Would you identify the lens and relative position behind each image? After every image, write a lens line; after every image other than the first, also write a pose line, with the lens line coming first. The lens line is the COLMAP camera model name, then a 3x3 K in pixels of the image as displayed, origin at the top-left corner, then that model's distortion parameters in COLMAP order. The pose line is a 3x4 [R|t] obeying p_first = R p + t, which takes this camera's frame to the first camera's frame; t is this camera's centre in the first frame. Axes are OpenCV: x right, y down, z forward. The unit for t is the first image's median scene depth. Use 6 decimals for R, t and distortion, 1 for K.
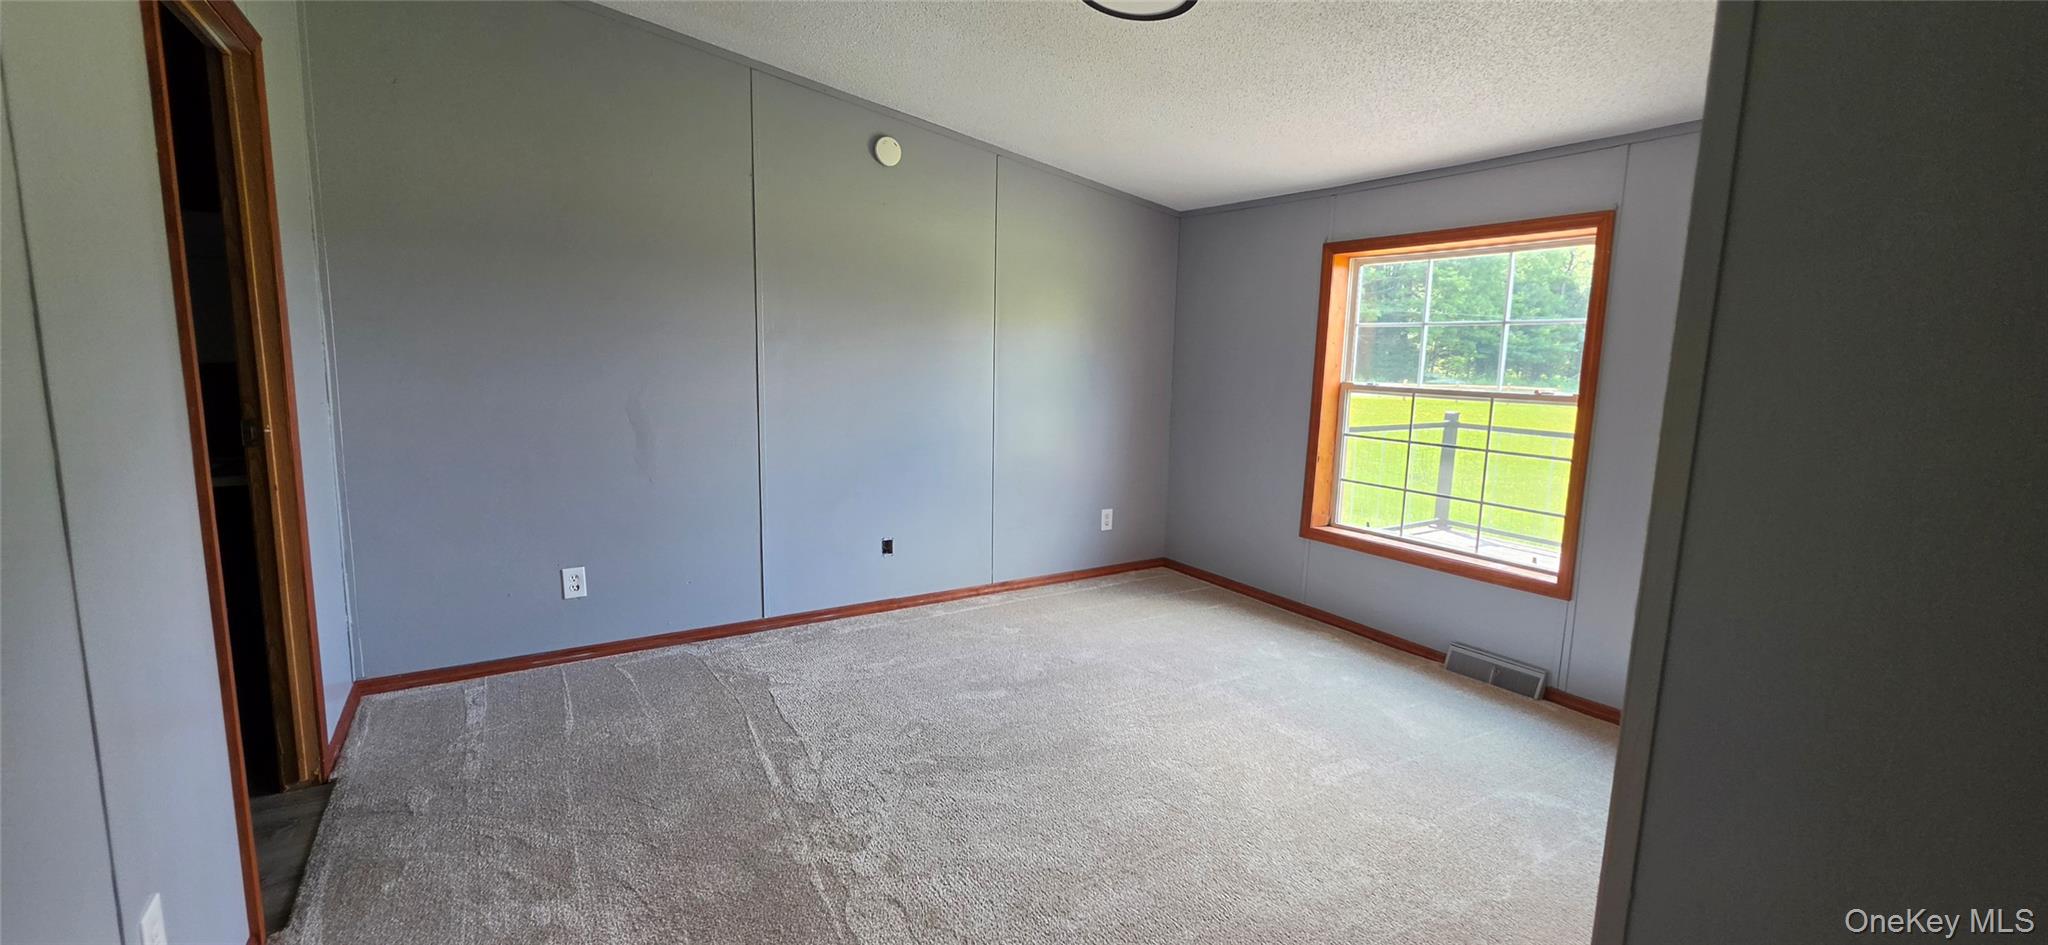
lens RADIAL K [[819.8, 0, 1027.9], [0, 819.8, 475.6], [0, 0, 1]] dist [-0.000447, 0.000631]
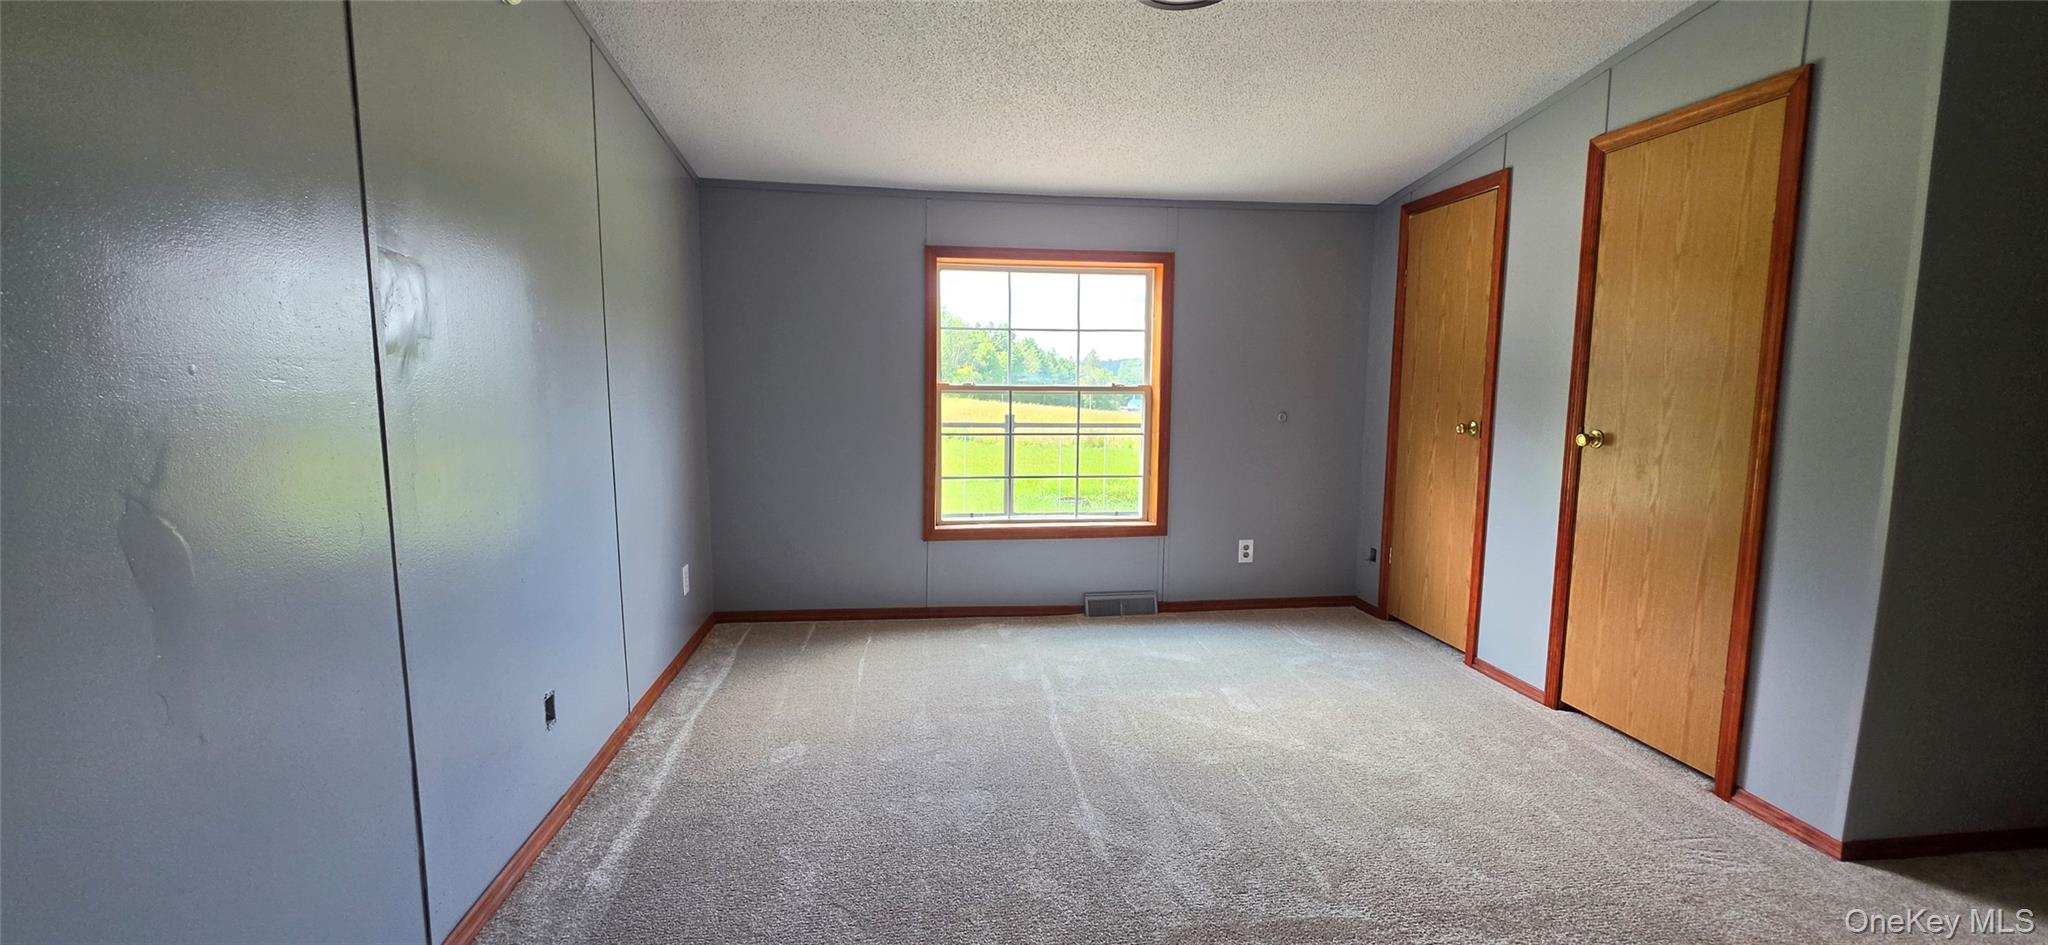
lens RADIAL K [[822.9, 0, 1023.1], [0, 822.9, 468.1], [0, 0, 1]] dist [-0.001559, 0.001158]
pose [[0.427551, -0.121932, 0.895730, -0.540718], [0.136625, 0.988196, 0.069305, -0.070633], [-0.893607, 0.092747, 0.439163, 0.491004]]
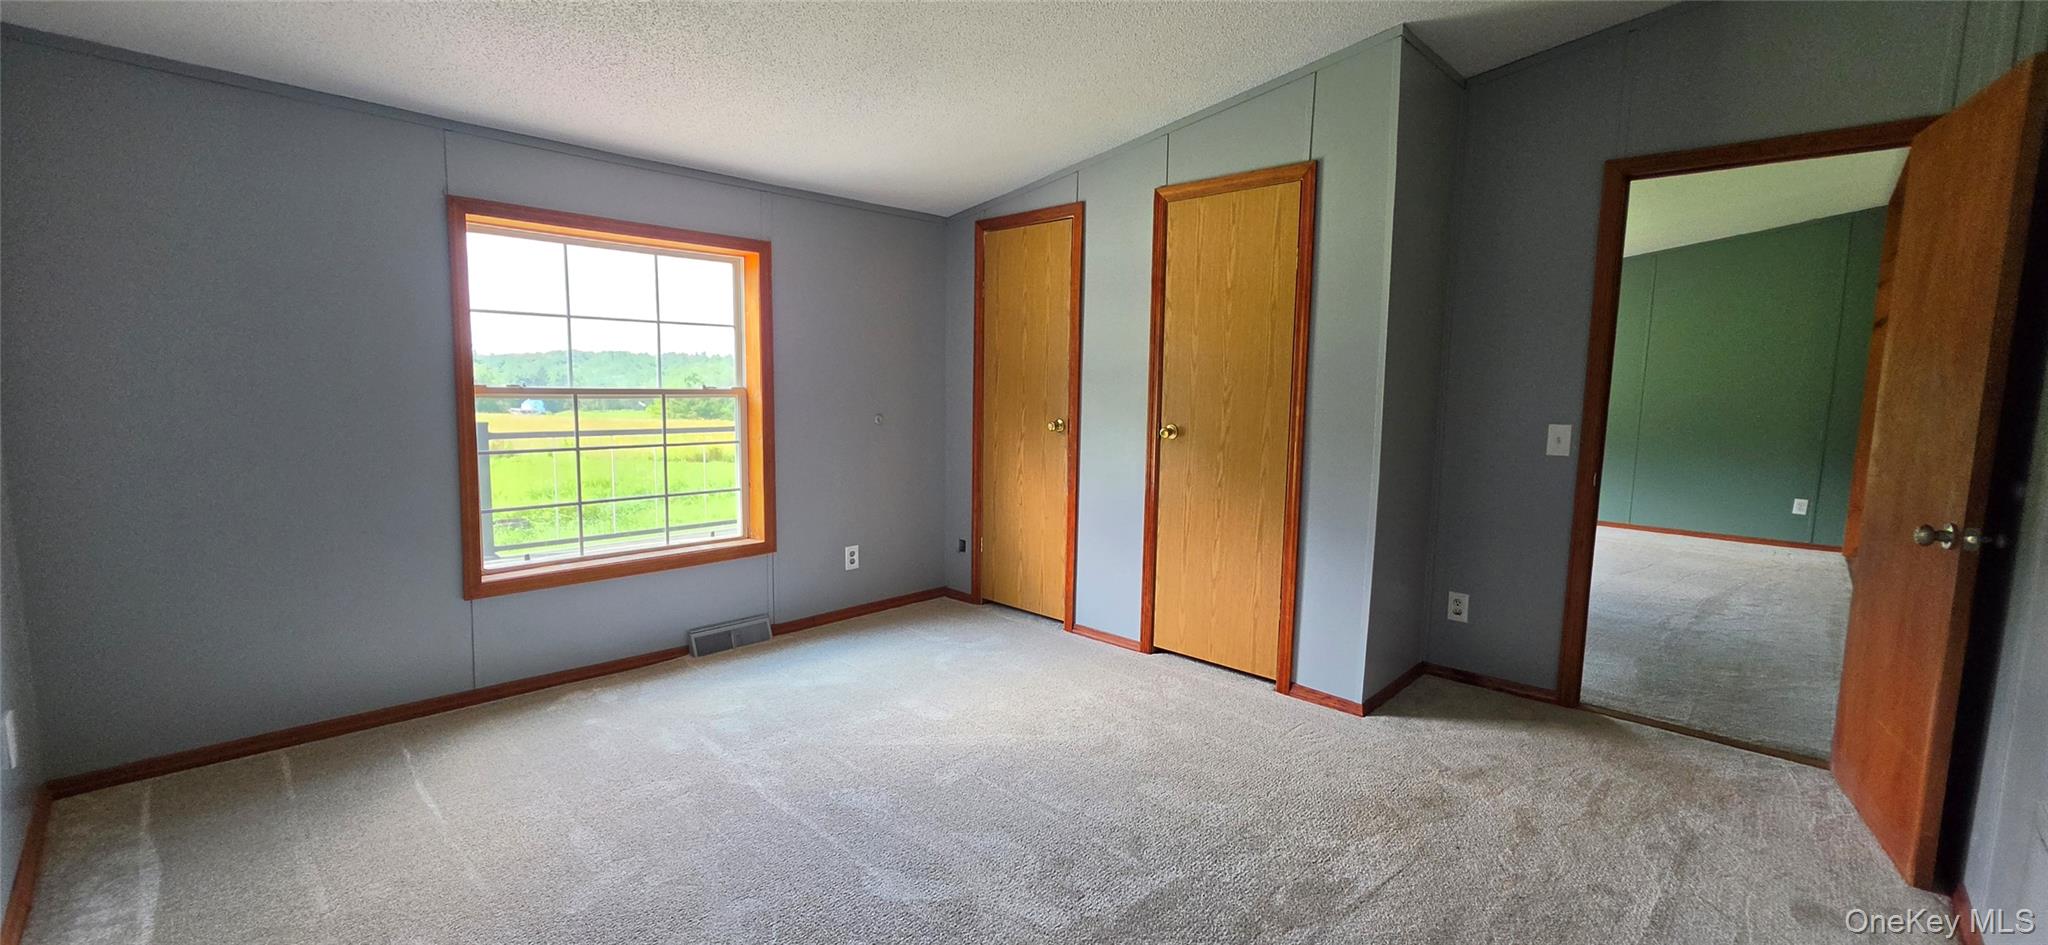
lens RADIAL K [[819.7, 0, 1016.3], [0, 819.7, 472.0], [0, 0, 1]] dist [-0.001379, 0.000185]
pose [[-0.228360, -0.135029, 0.964167, -0.503713], [0.123513, 0.978315, 0.166264, -0.105757], [-0.965710, 0.157055, -0.206730, 0.724665]]
